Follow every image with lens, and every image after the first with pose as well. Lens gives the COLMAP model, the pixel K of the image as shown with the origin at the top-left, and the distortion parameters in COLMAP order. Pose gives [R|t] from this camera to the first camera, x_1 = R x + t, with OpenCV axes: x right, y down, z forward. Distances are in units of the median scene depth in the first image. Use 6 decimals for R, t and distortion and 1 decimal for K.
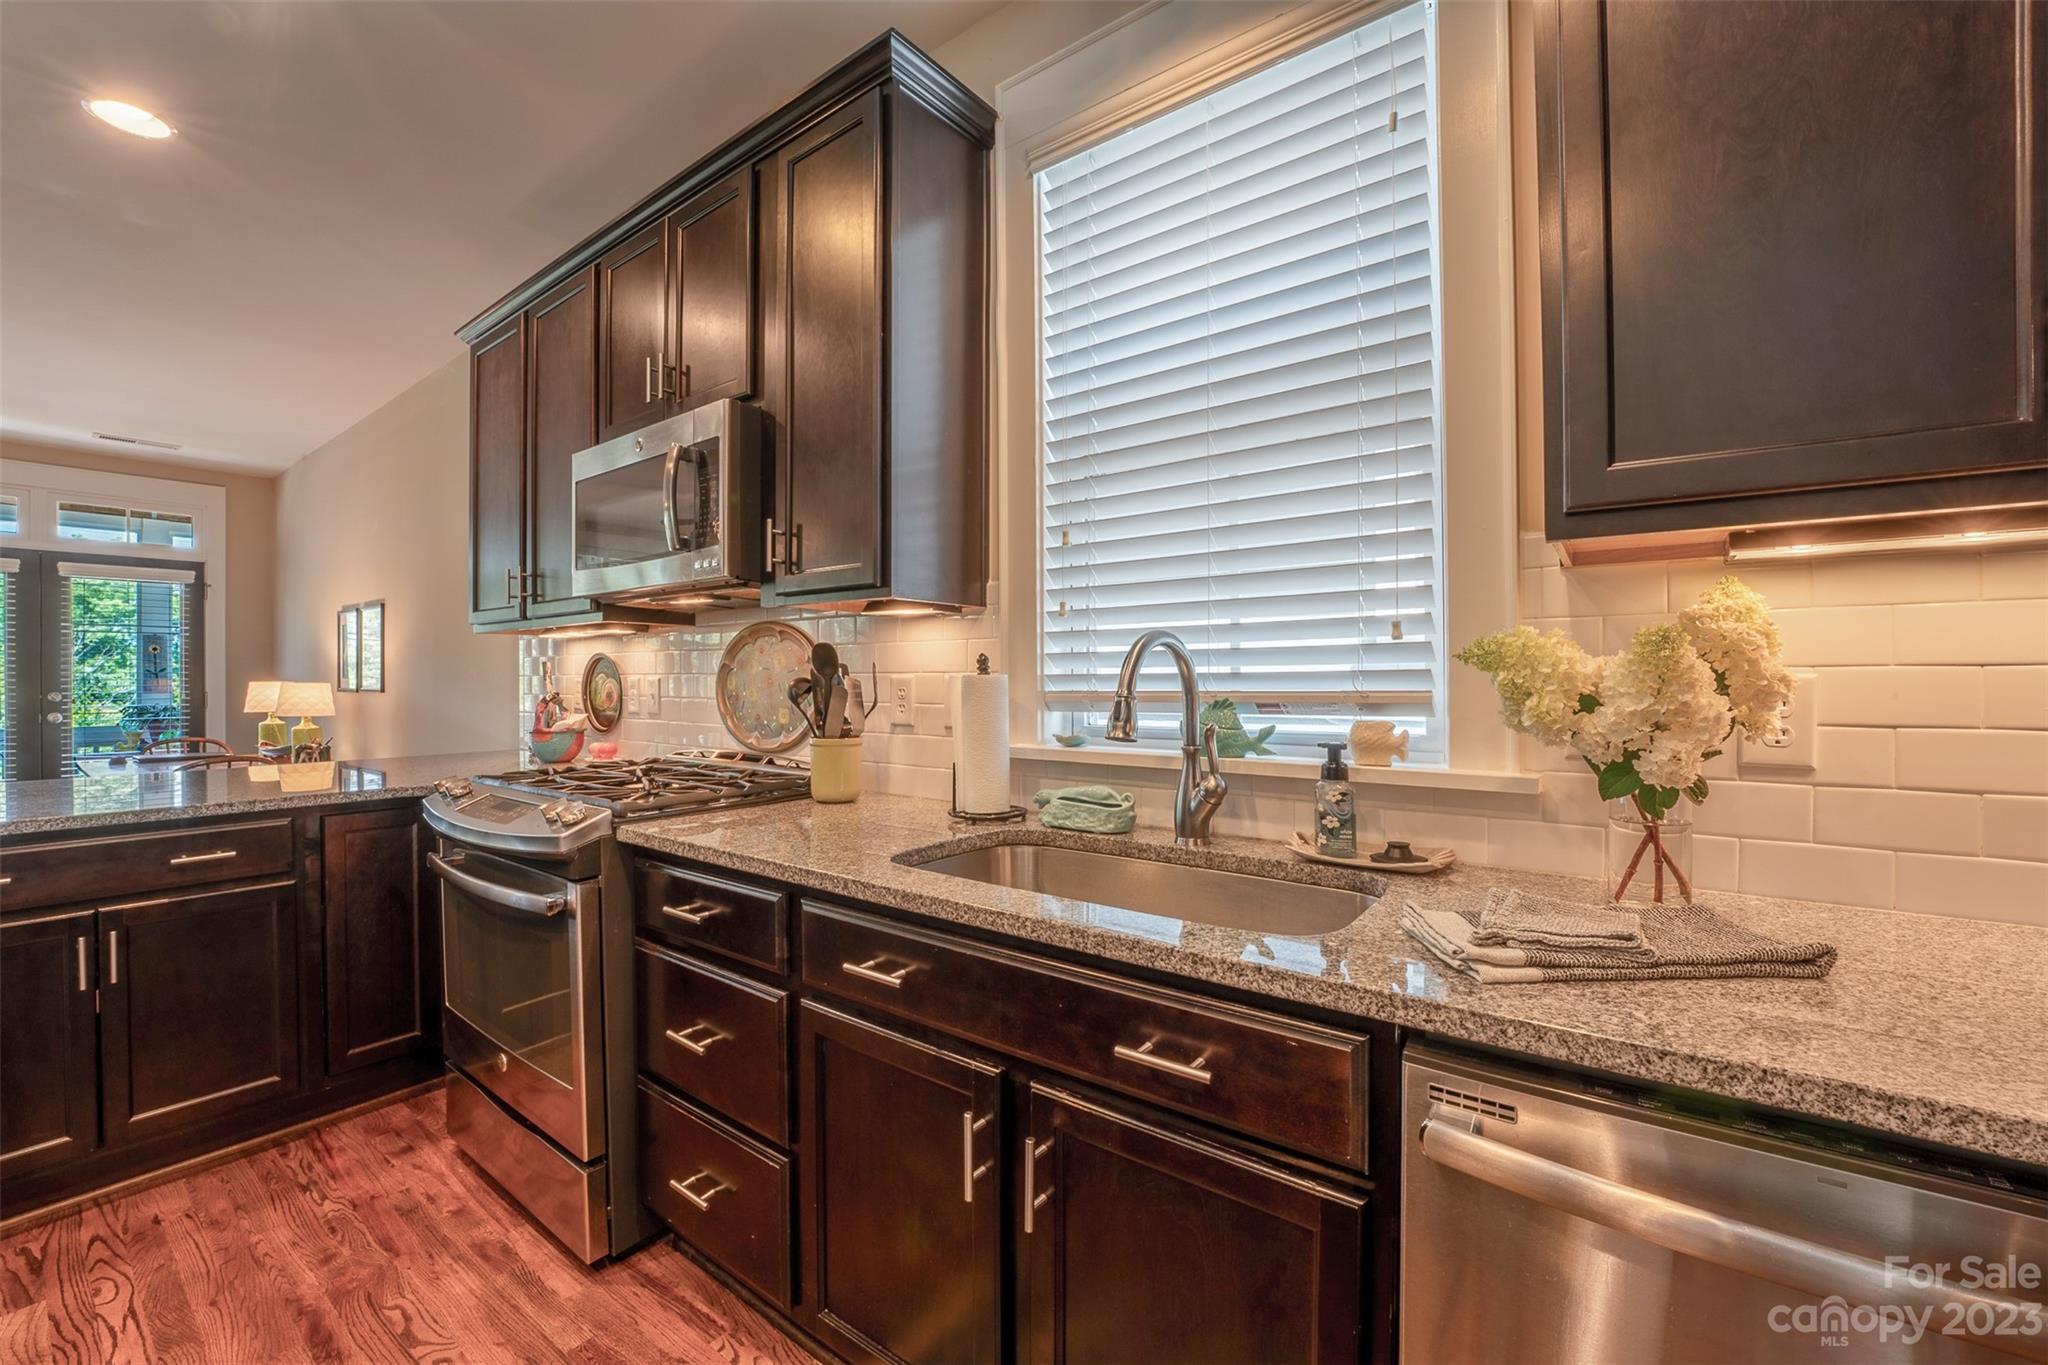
lens RADIAL K [[832.0, 0, 1013.1], [0, 832.0, 683.7], [0, 0, 1]] dist [-0.015923, 0.002185]
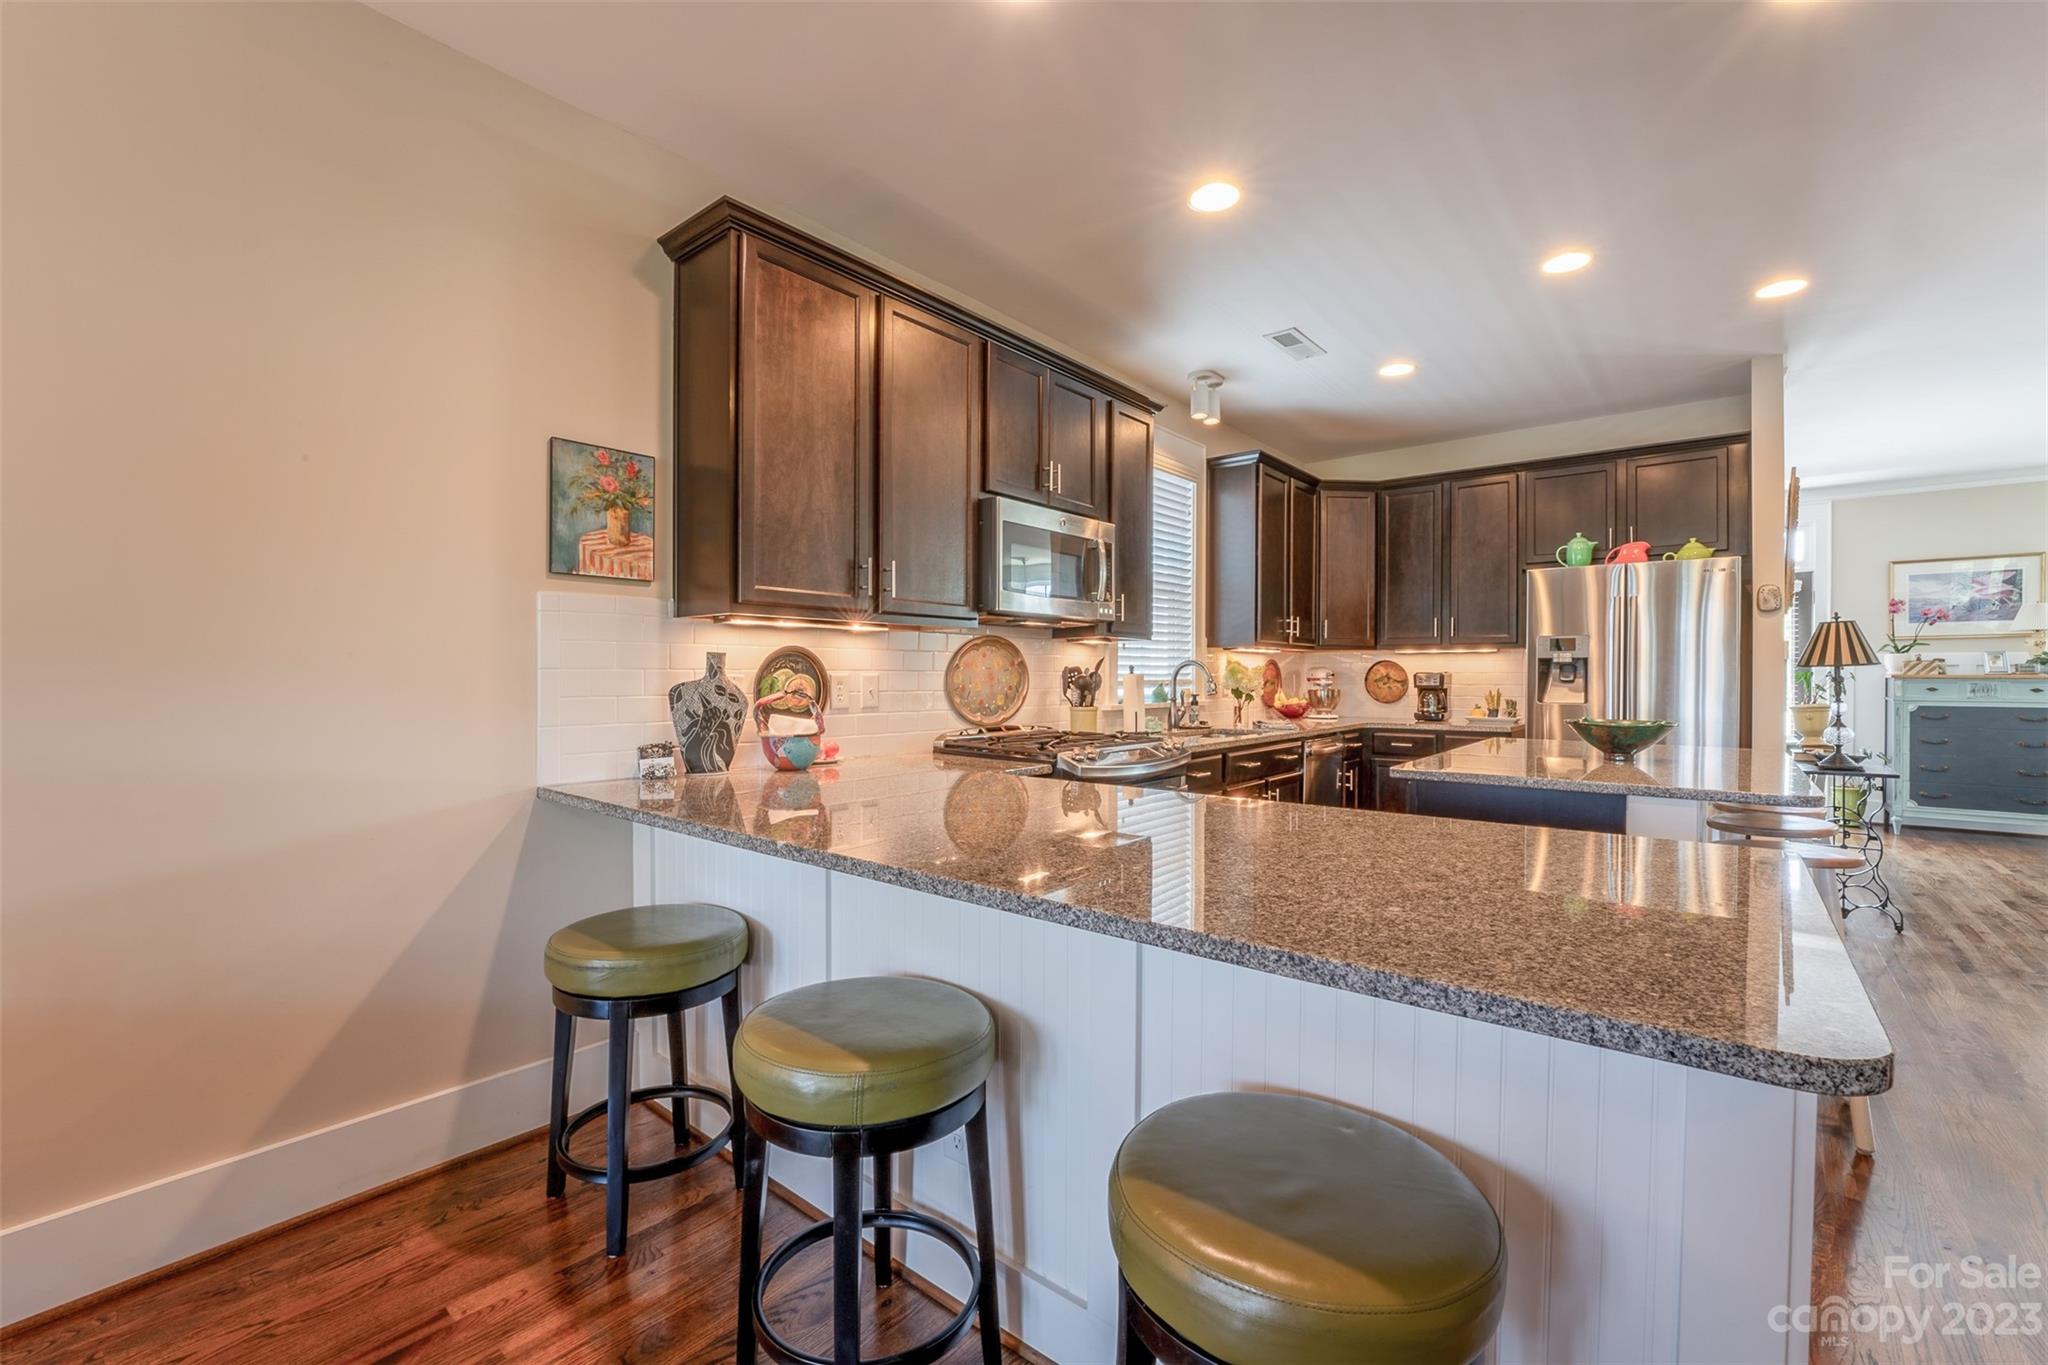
lens RADIAL K [[832.0, 0, 1020.4], [0, 832.0, 681.5], [0, 0, 1]] dist [-0.015923, 0.002185]
pose [[0.025178, -0.006573, 0.999661, -0.860990], [0.003578, 0.999973, 0.006485, -0.001834], [-0.999677, 0.003414, 0.025201, 0.452715]]
